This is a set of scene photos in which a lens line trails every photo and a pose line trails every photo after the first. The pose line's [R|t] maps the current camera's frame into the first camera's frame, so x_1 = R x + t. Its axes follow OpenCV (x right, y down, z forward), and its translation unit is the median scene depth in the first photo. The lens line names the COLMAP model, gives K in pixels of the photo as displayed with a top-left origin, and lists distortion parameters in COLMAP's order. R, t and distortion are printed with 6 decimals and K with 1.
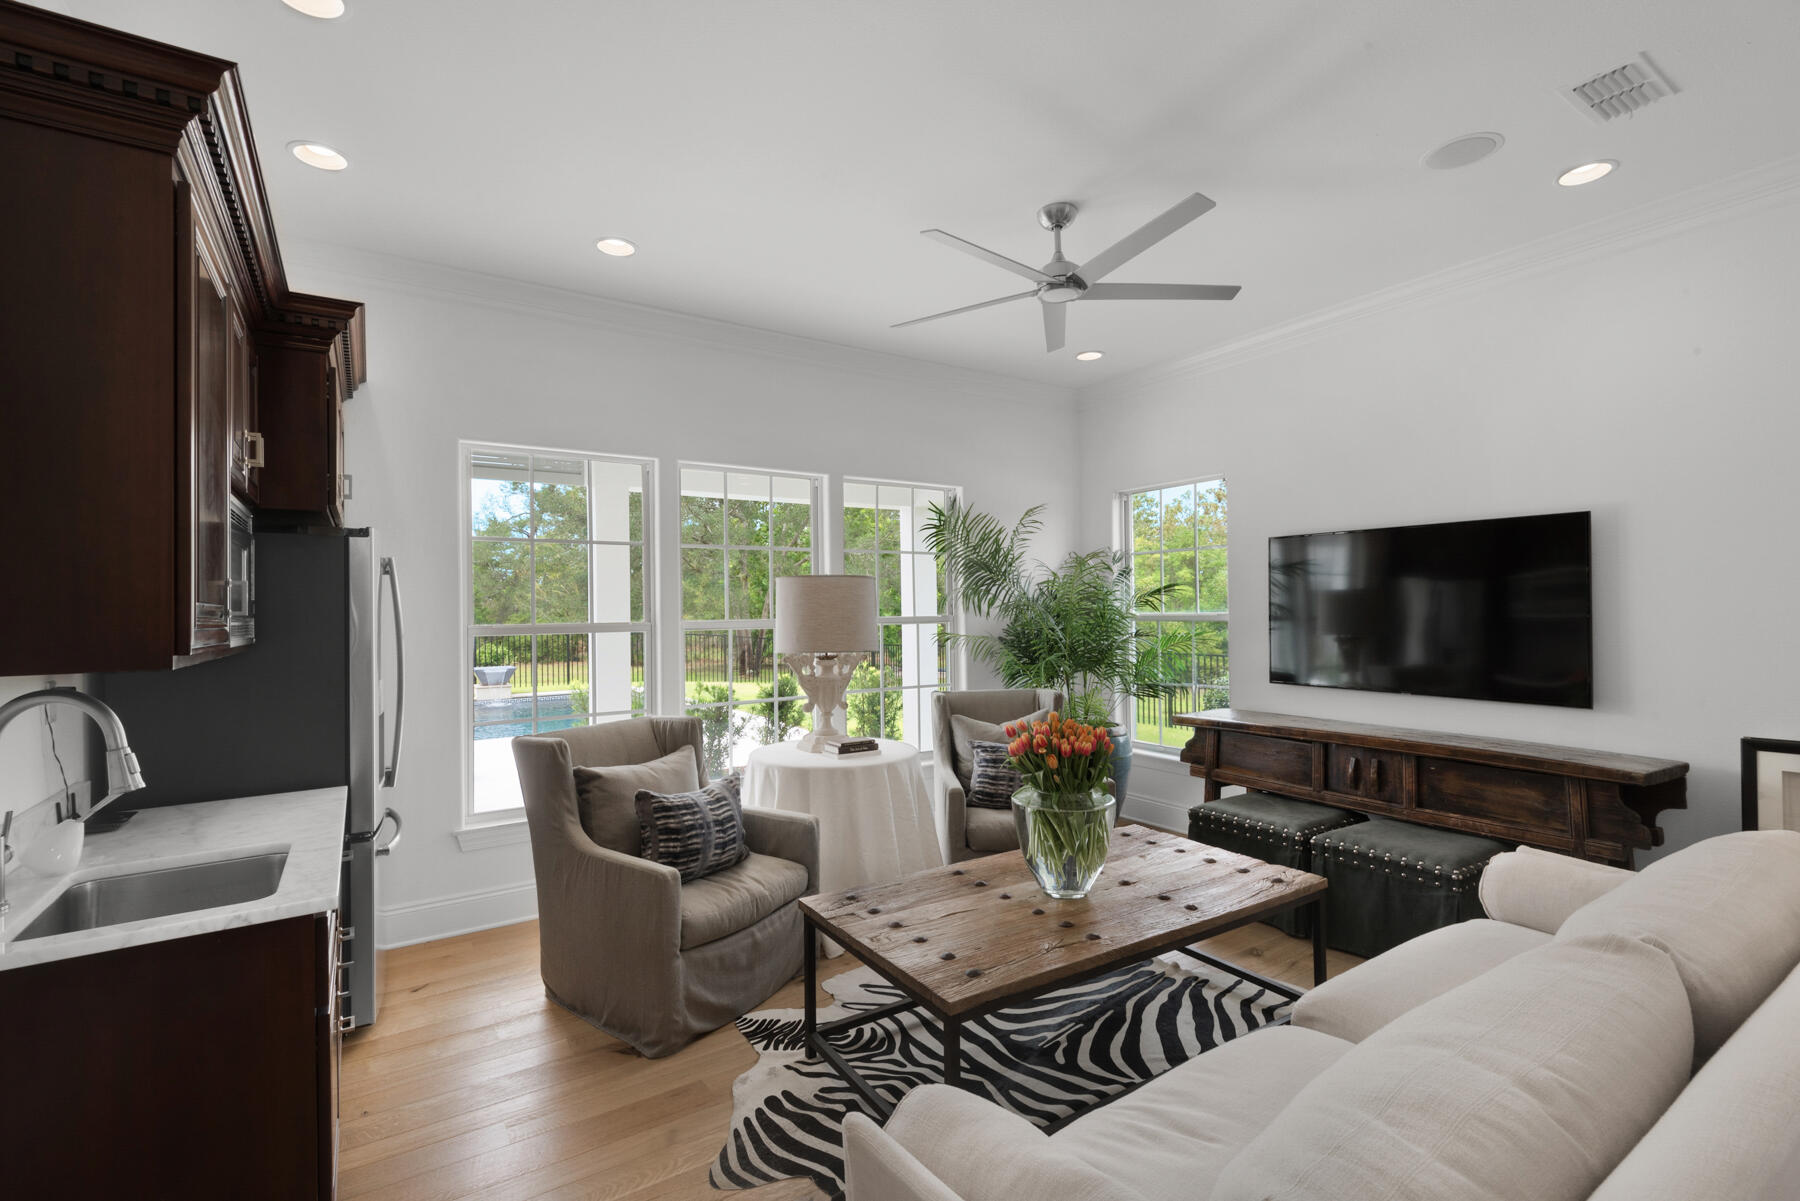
lens RADIAL K [[817.0, 0, 900.0], [0, 817.0, 600.5], [0, 0, 1]] dist [0.000103, -0.007114]
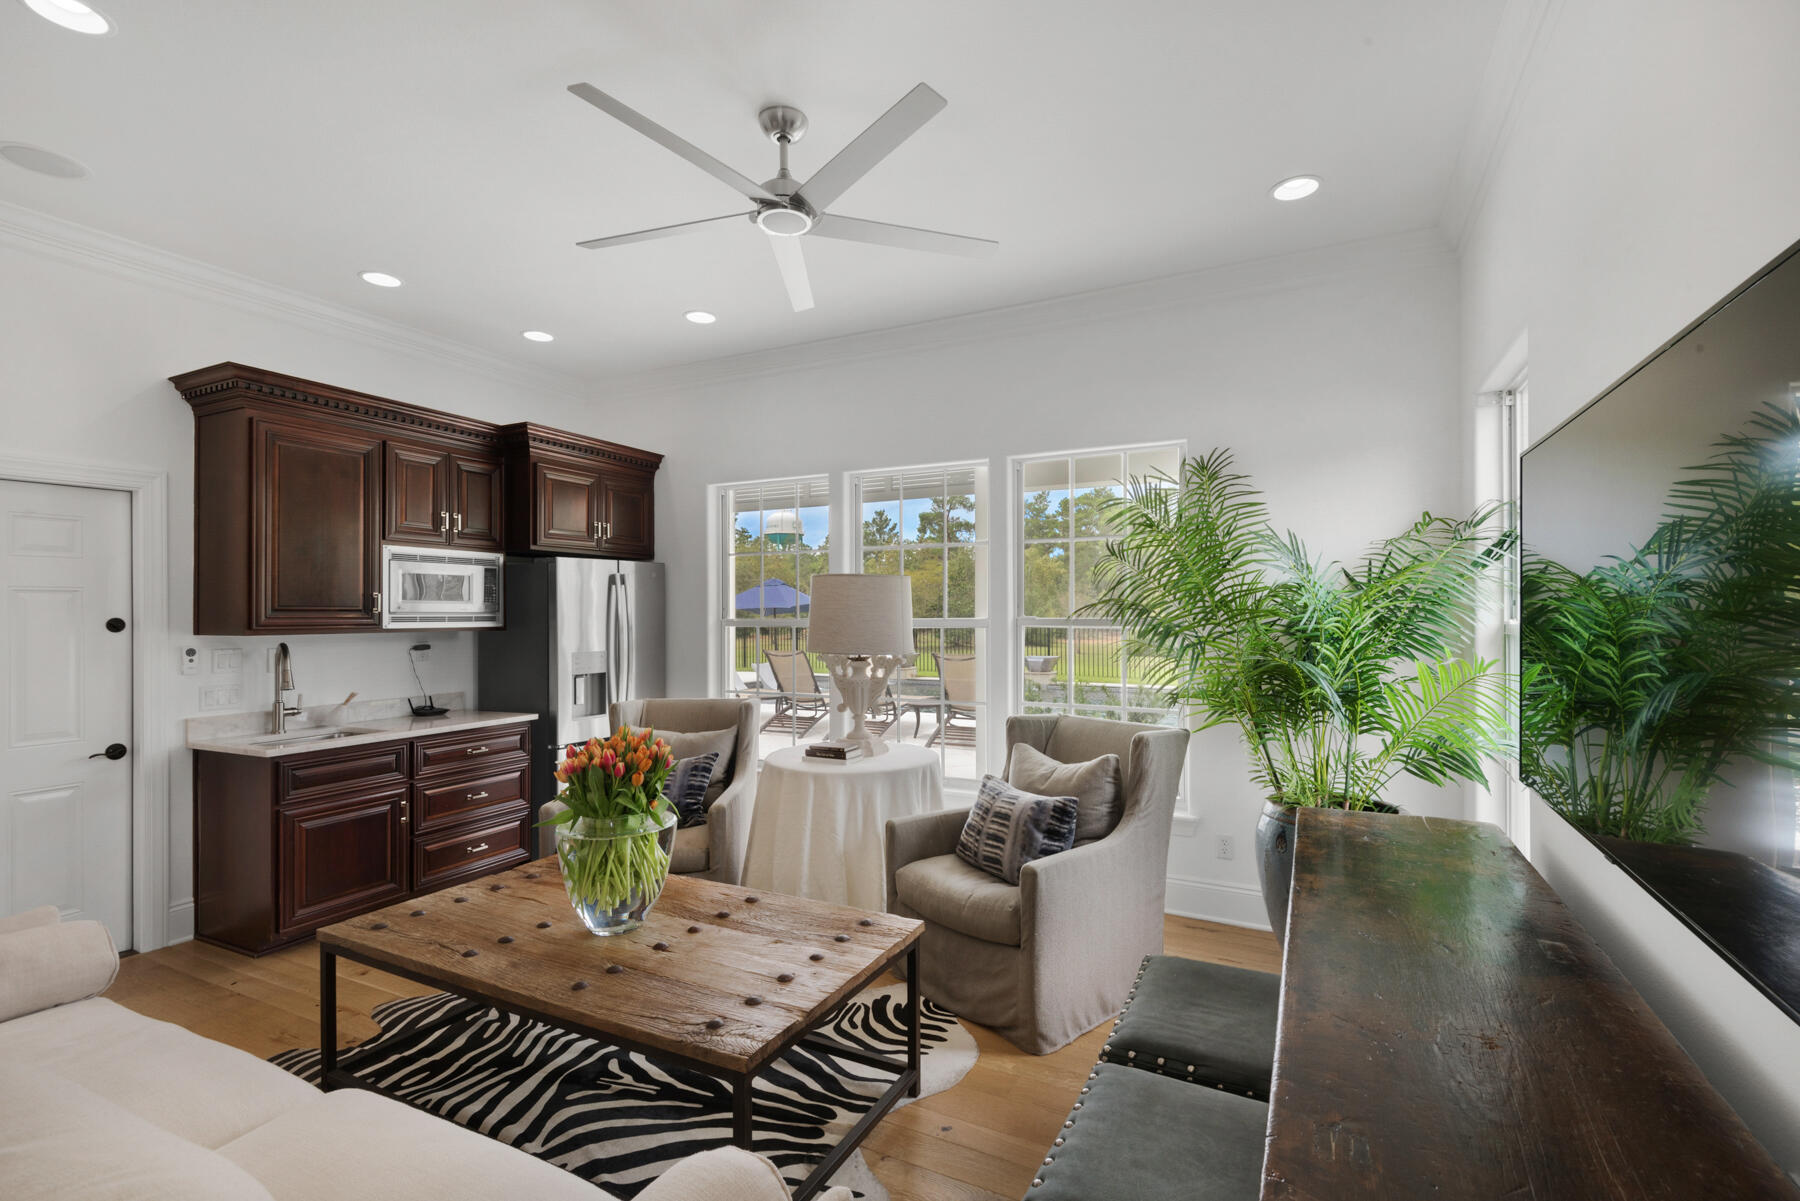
lens RADIAL K [[822.4, 0, 900.0], [0, 822.4, 600.5], [0, 0, 1]] dist [0.001085, 0.000129]
pose [[0.498592, -0.003982, -0.866828, 0.994871], [0.016100, 0.999859, 0.004667, -0.004007], [0.866687, -0.016283, 0.498586, 0.711618]]
